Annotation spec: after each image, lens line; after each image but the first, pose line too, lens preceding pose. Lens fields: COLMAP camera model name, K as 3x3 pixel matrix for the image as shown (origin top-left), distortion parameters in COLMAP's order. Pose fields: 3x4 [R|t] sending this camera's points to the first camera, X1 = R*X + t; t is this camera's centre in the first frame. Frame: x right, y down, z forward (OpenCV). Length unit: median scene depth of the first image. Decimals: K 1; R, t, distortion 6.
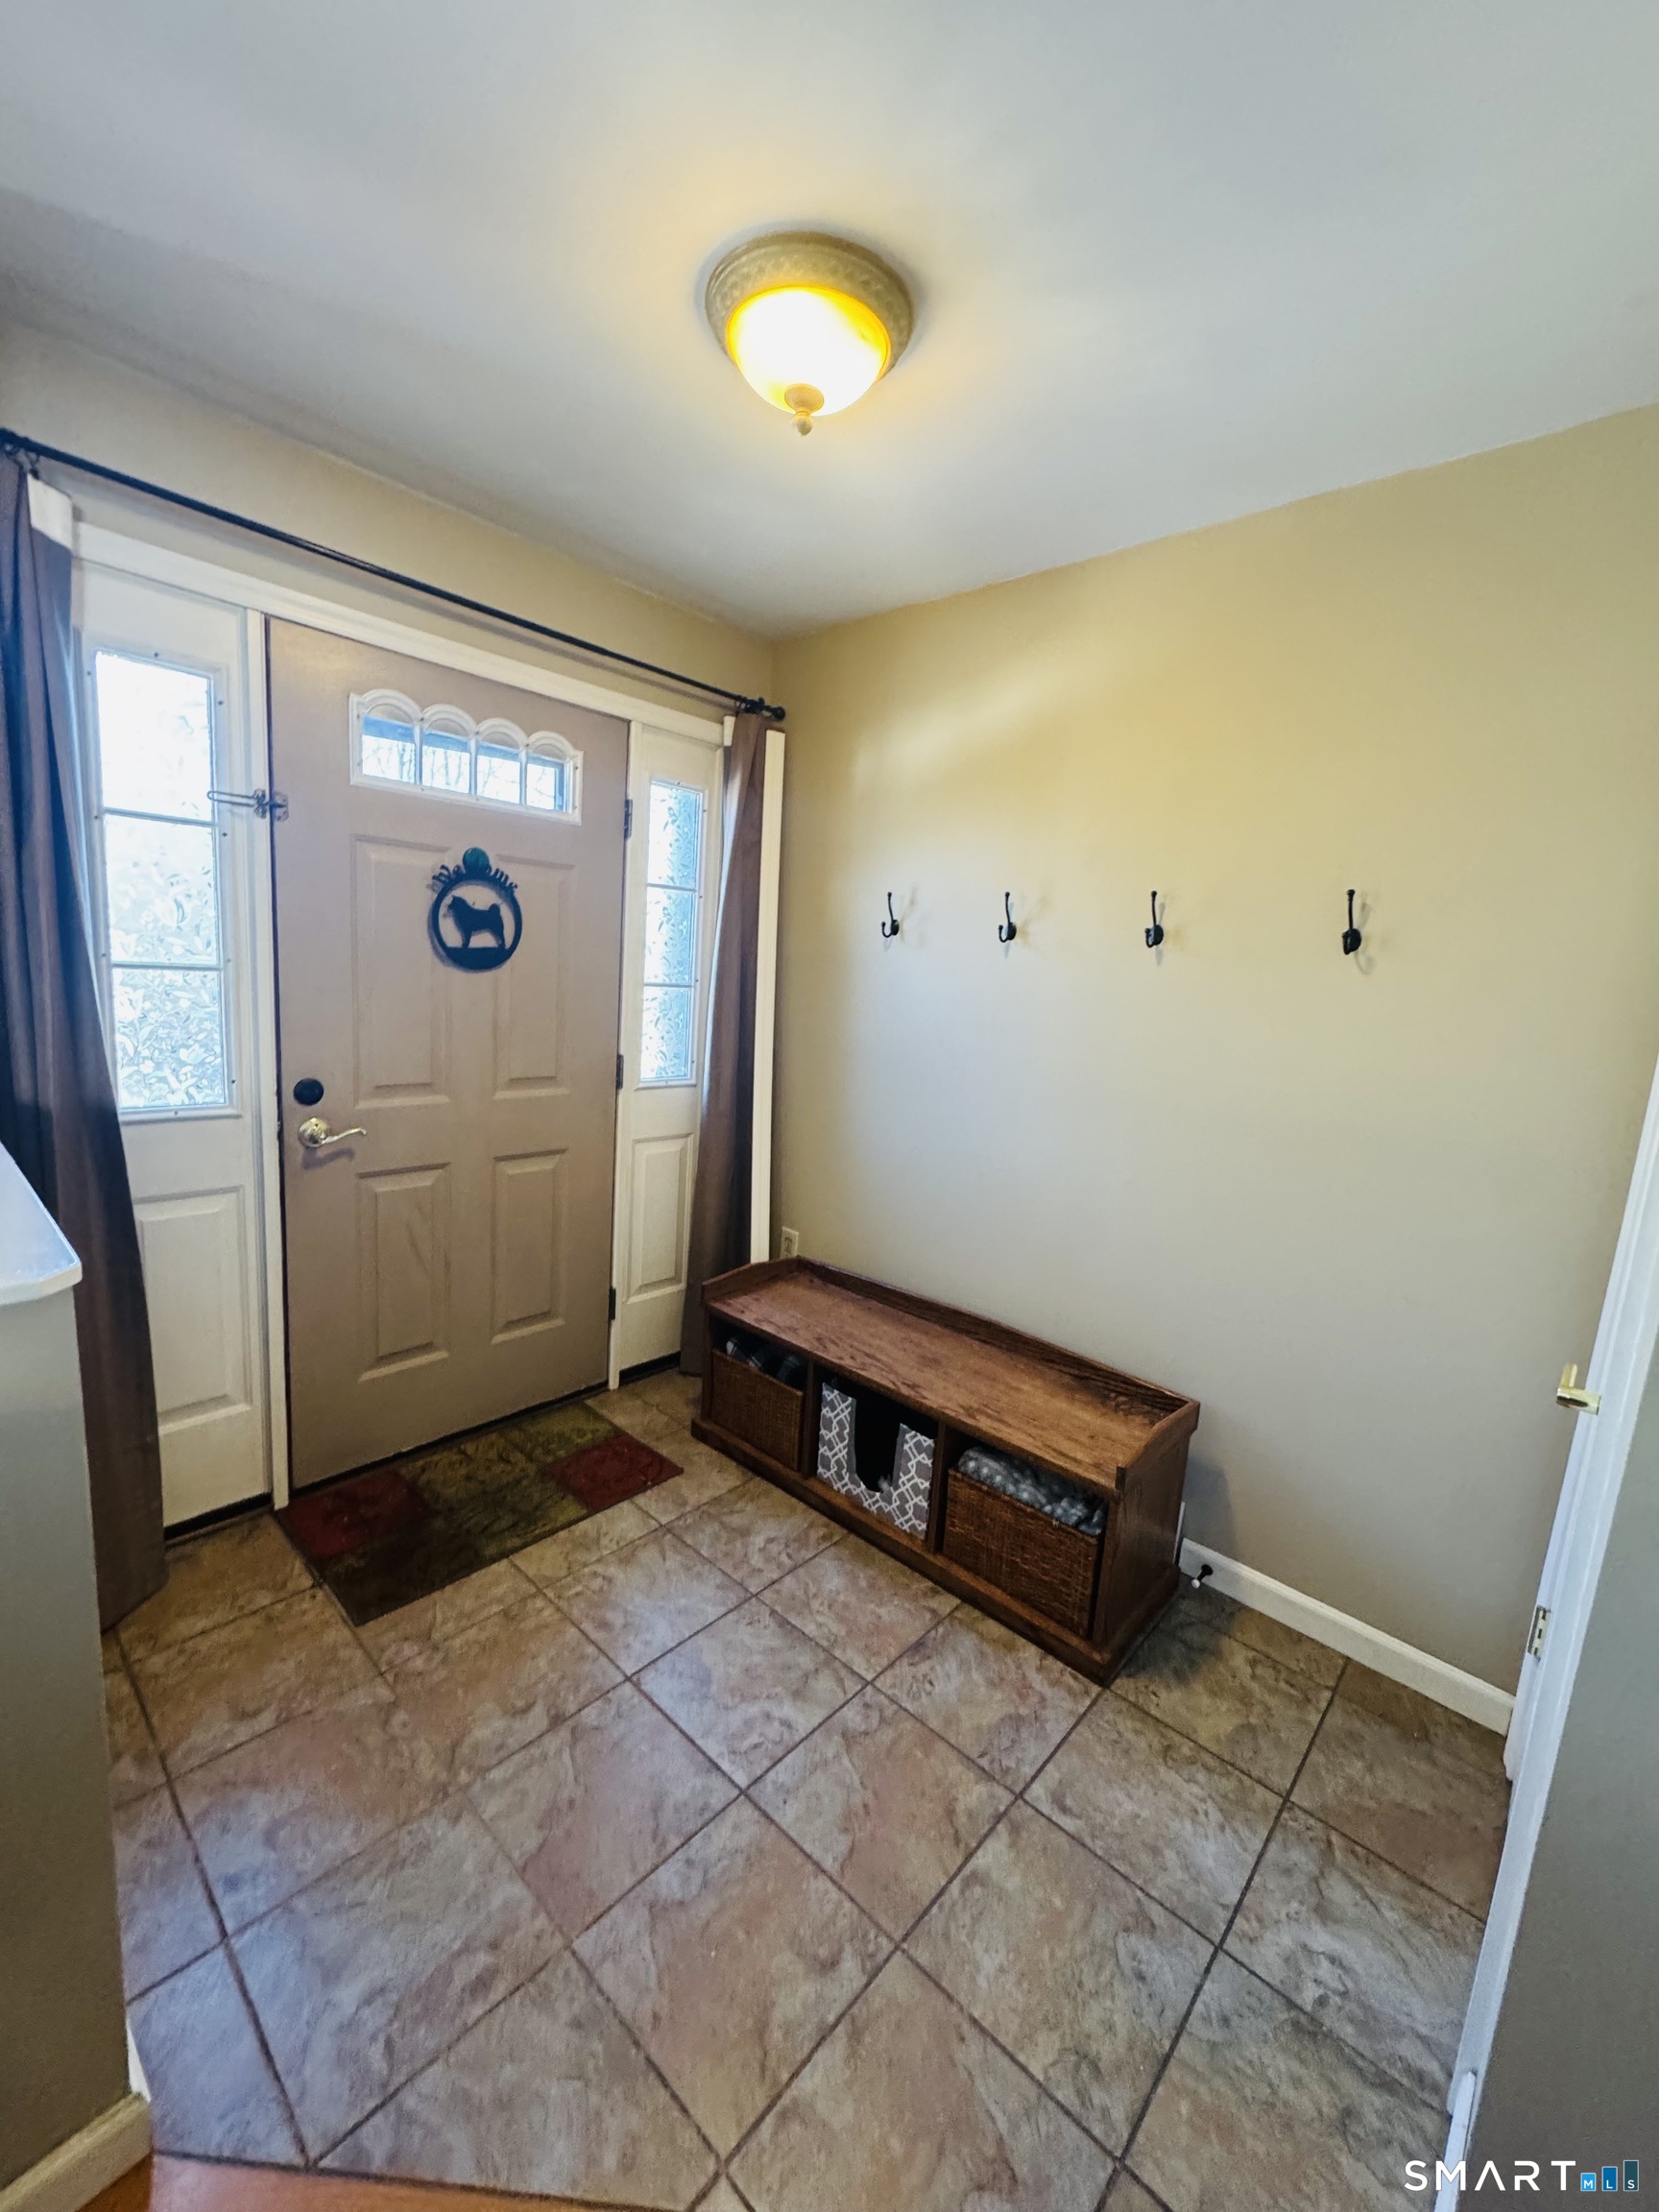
lens RADIAL K [[880.3, 0, 829.5], [0, 880.3, 1106.0], [0, 0, 1]] dist [-0.001607, 0.000186]
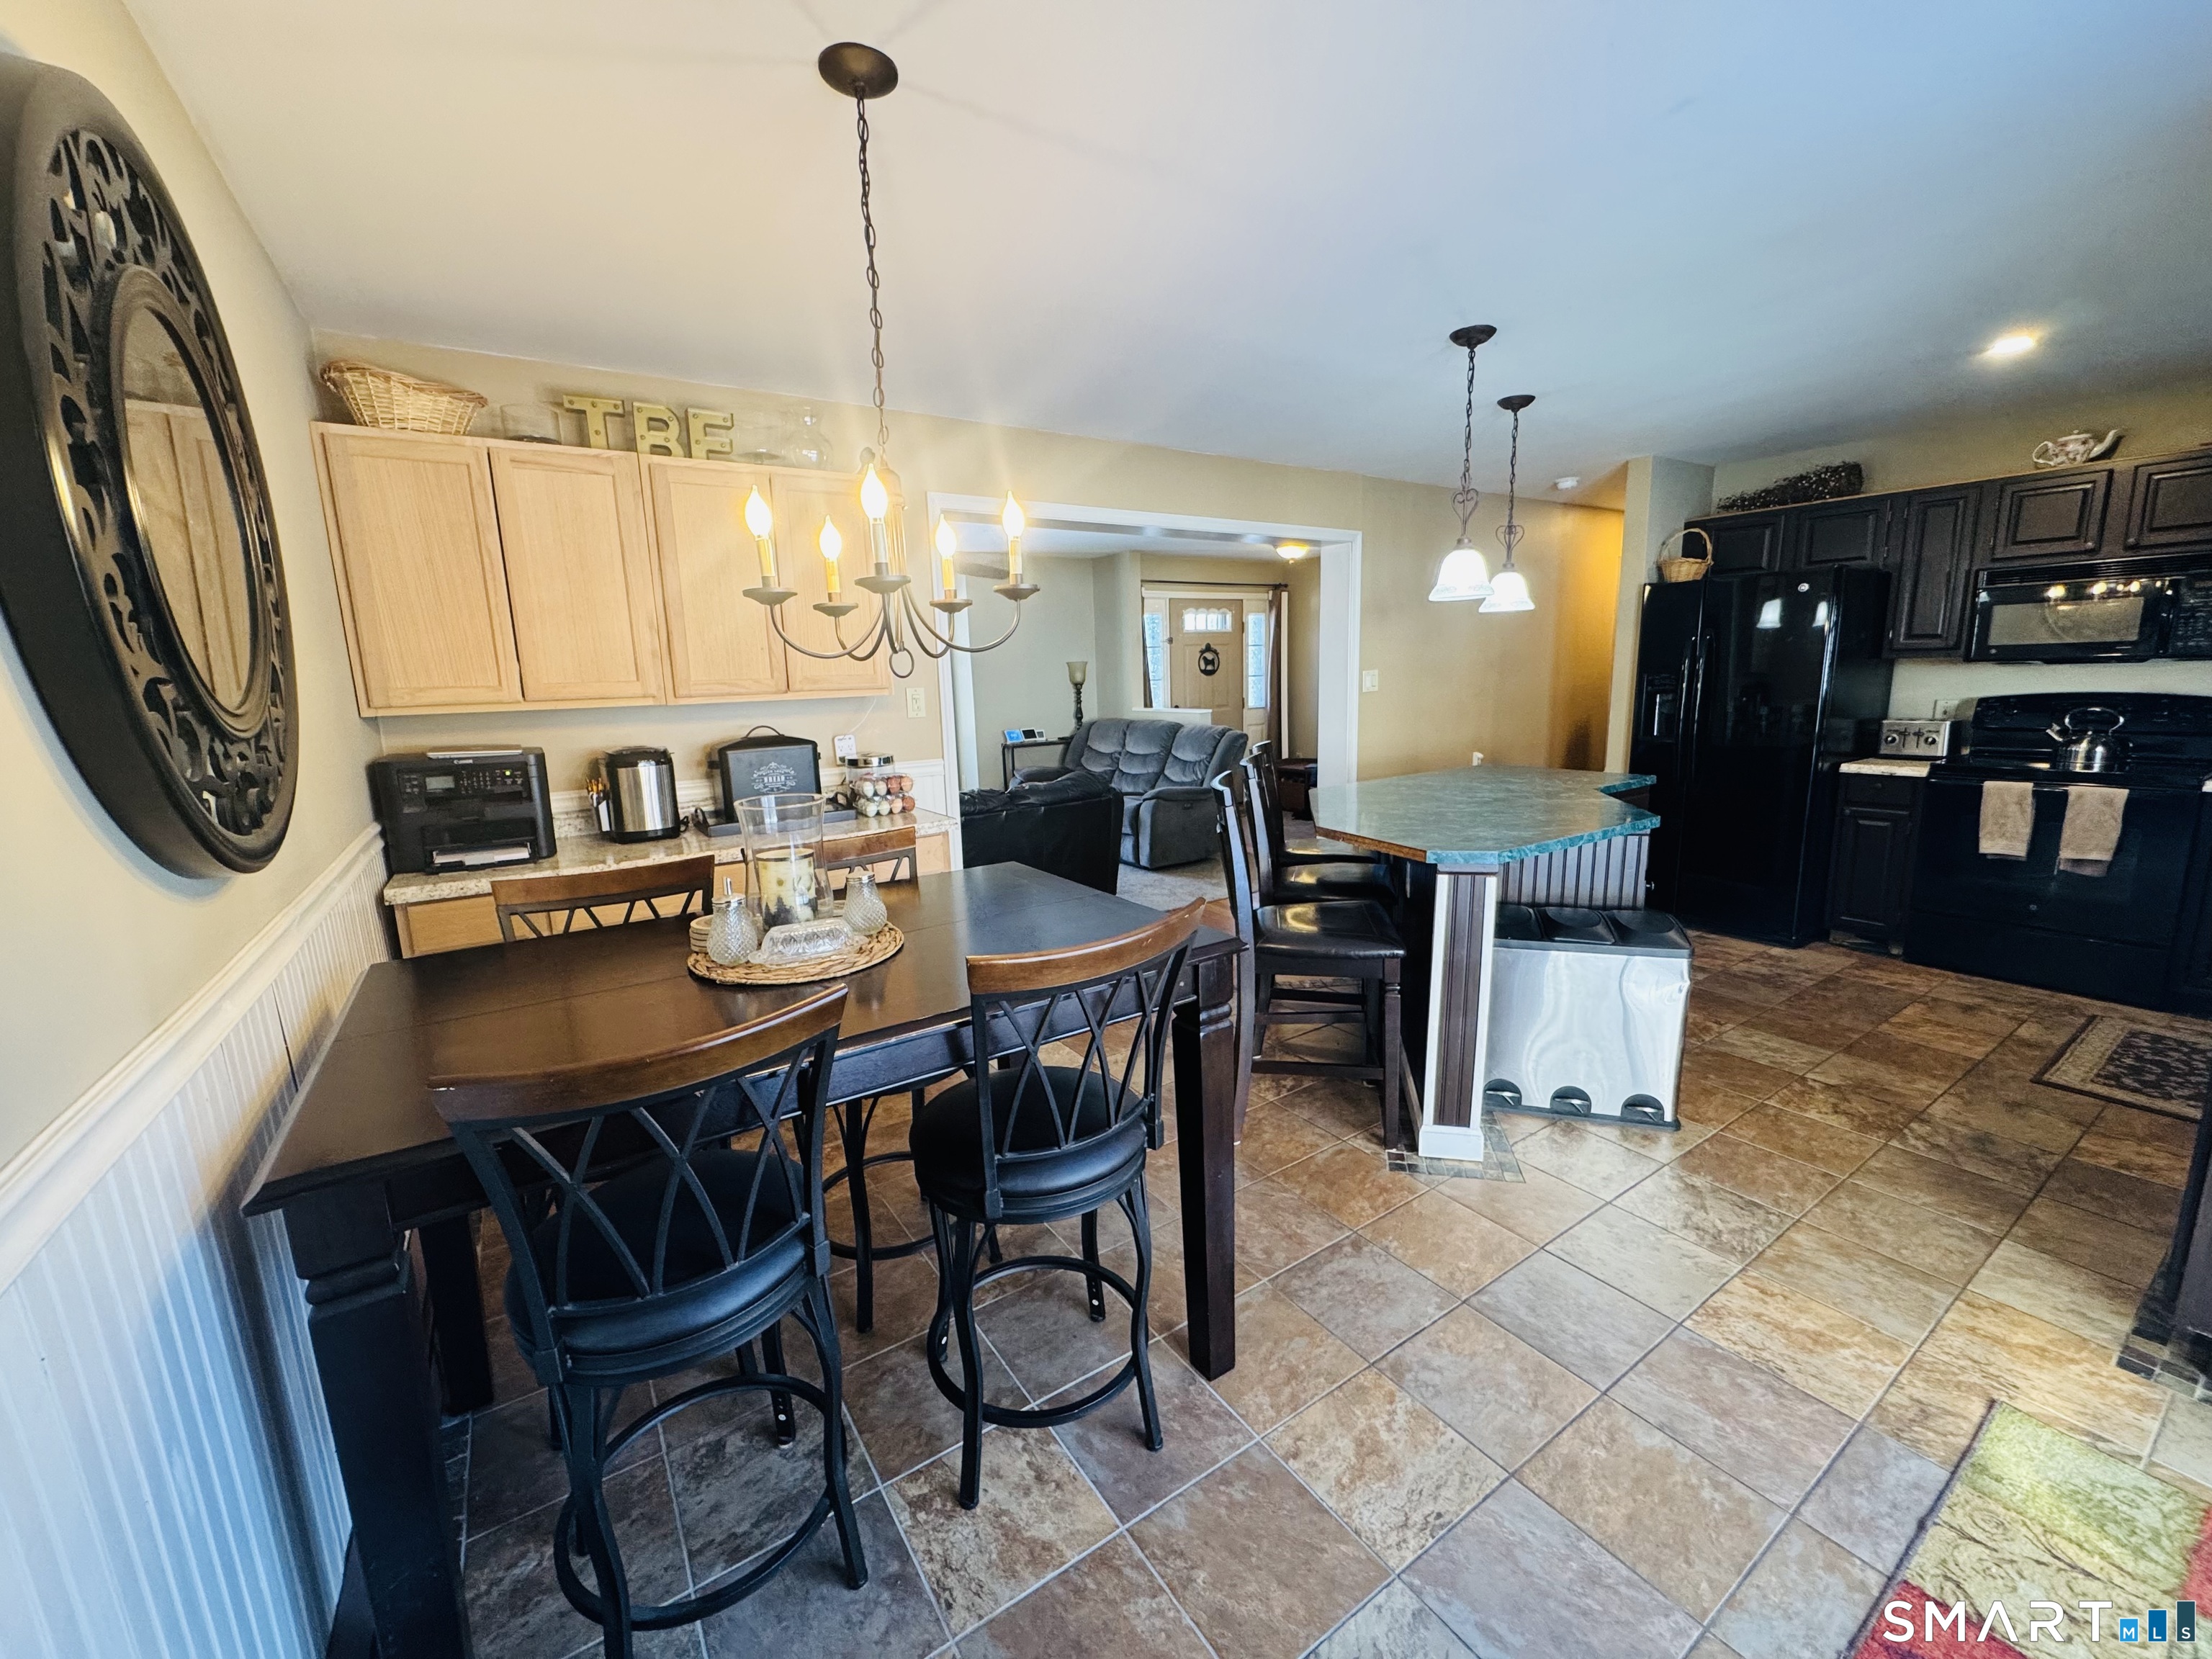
lens RADIAL K [[880.3, 0, 1104.5], [0, 880.3, 833.4], [0, 0, 1]] dist [-0.001607, 0.000186]
pose [[0.964822, -0.054127, -0.257272, 0.101700], [0.059618, 0.998129, 0.013584, 0.462174], [0.256056, -0.028444, 0.966243, -2.892978]]
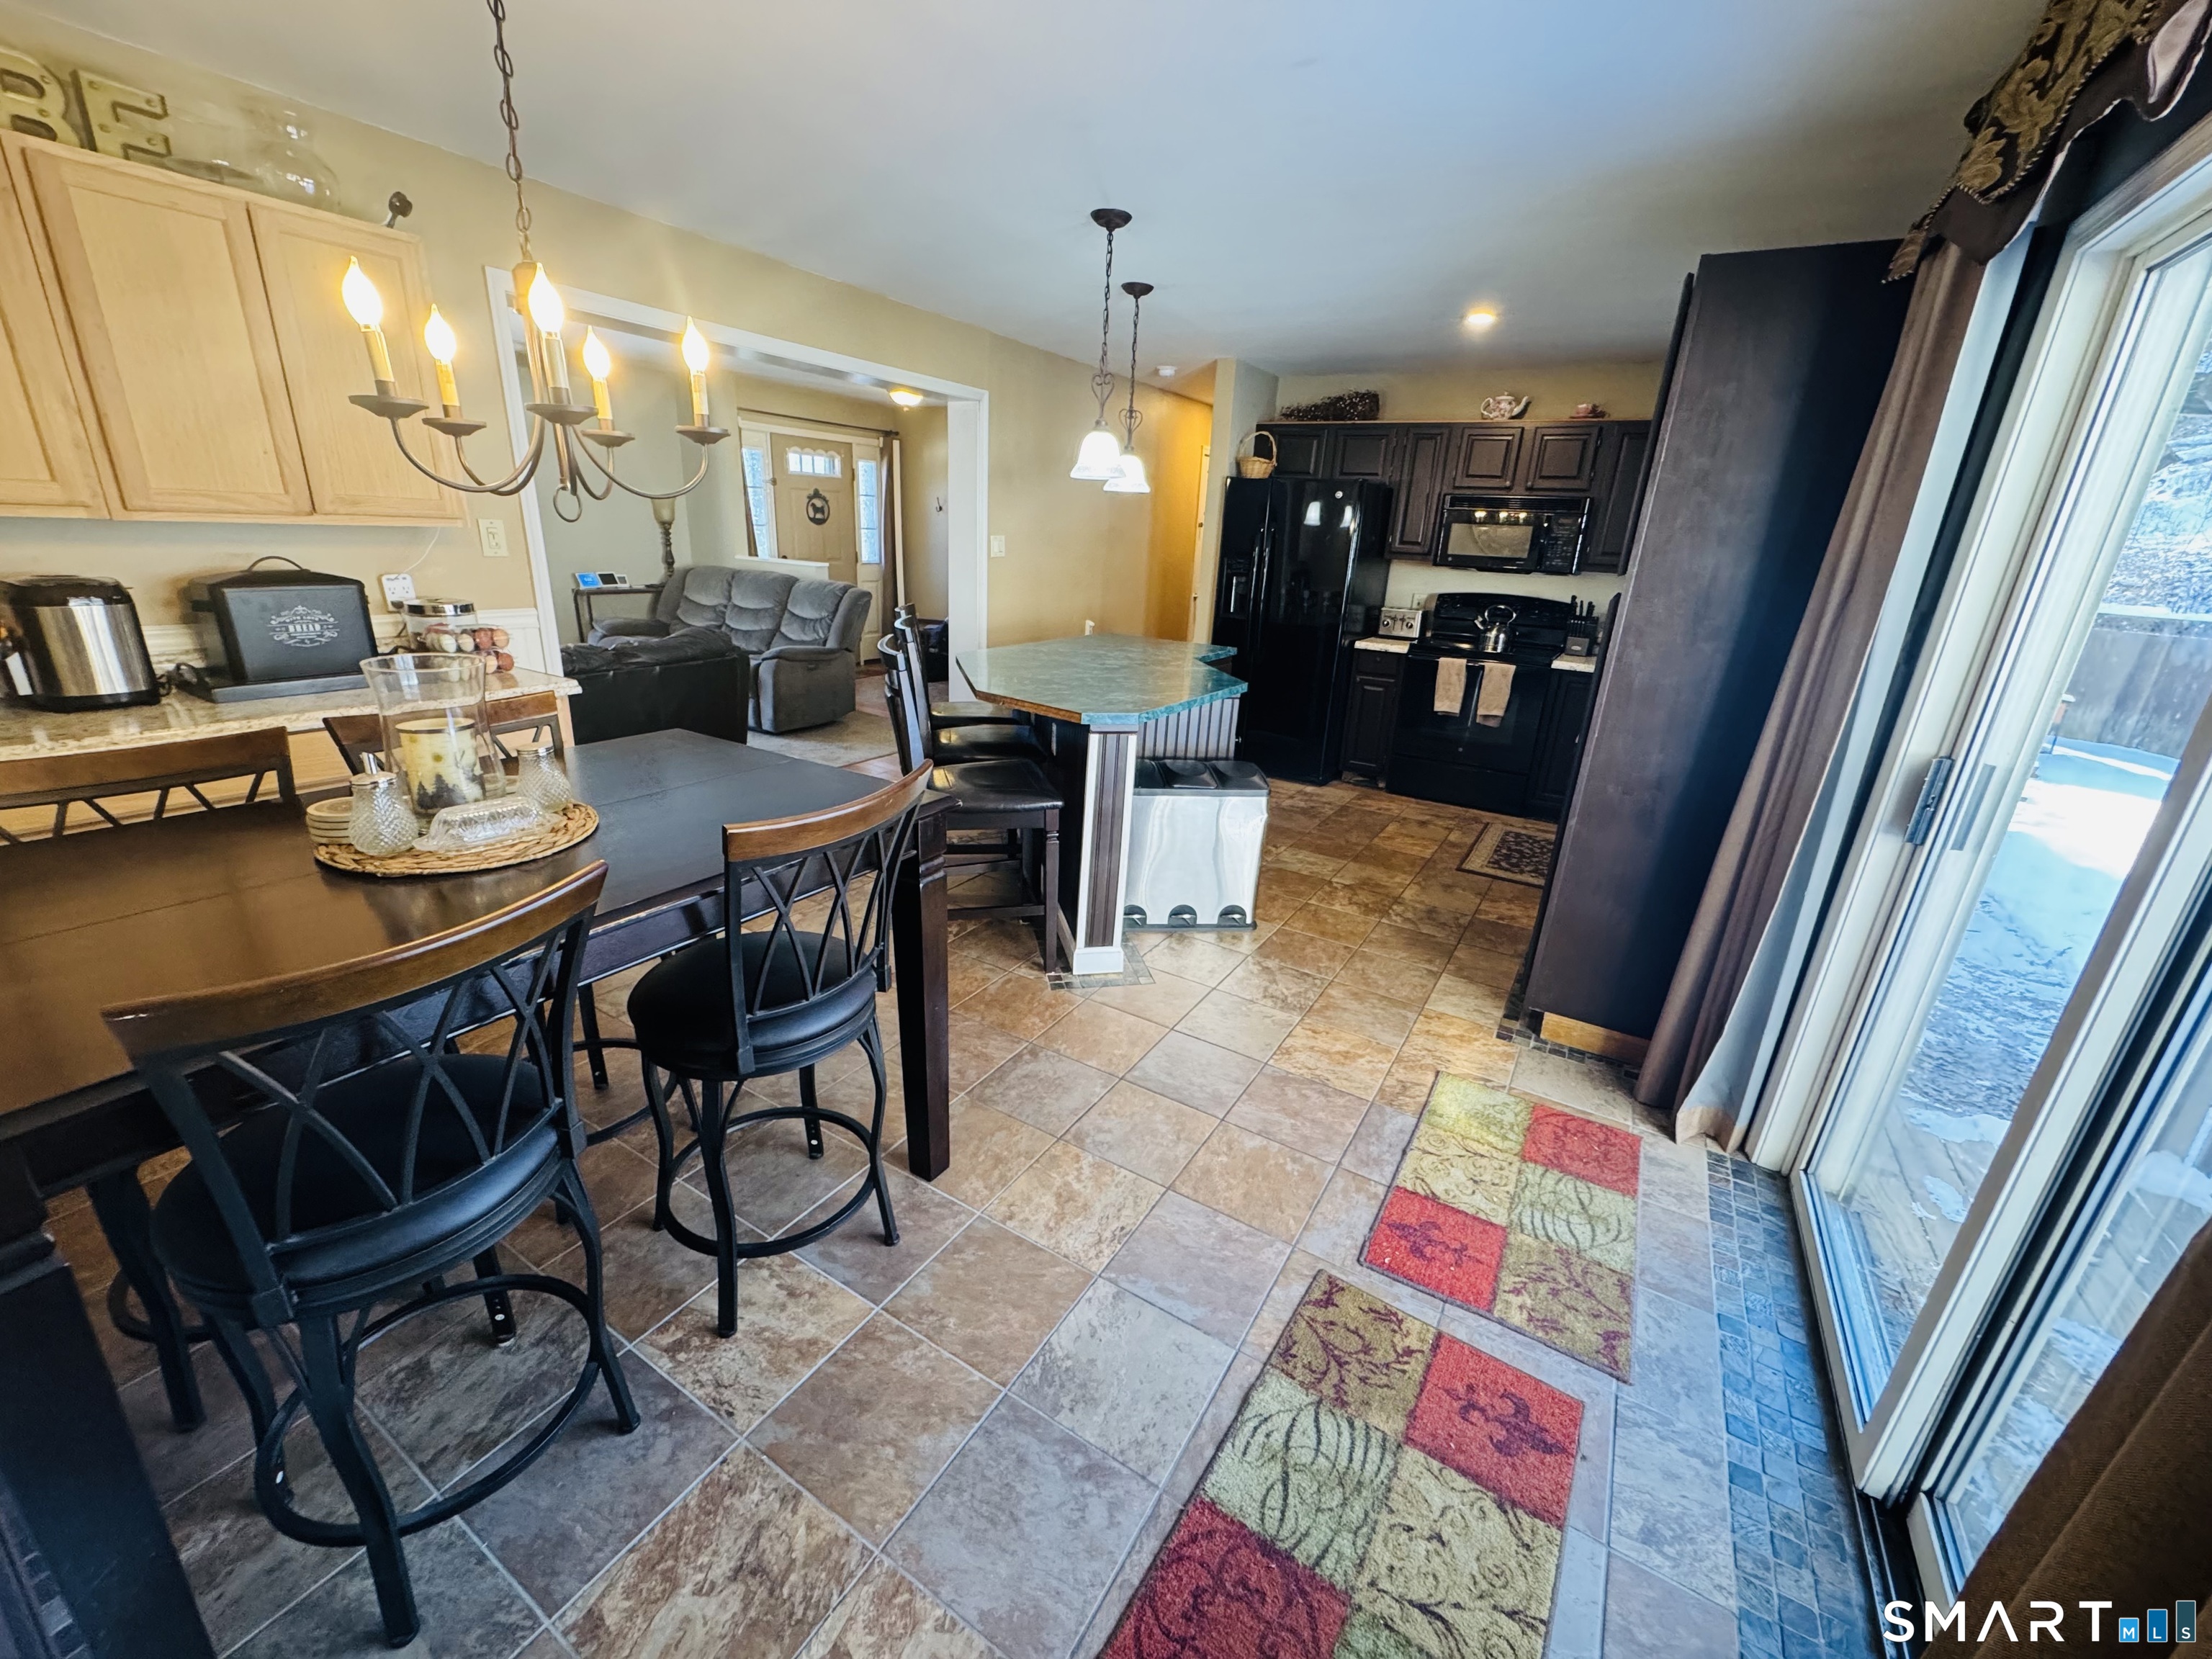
lens RADIAL K [[880.3, 0, 1104.5], [0, 880.3, 833.4], [0, 0, 1]] dist [-0.001607, 0.000186]
pose [[0.981516, -0.081766, 0.173031, 0.009599], [0.047609, 0.980032, 0.193055, 0.450862], [-0.185361, -0.181249, 0.965811, -2.965743]]
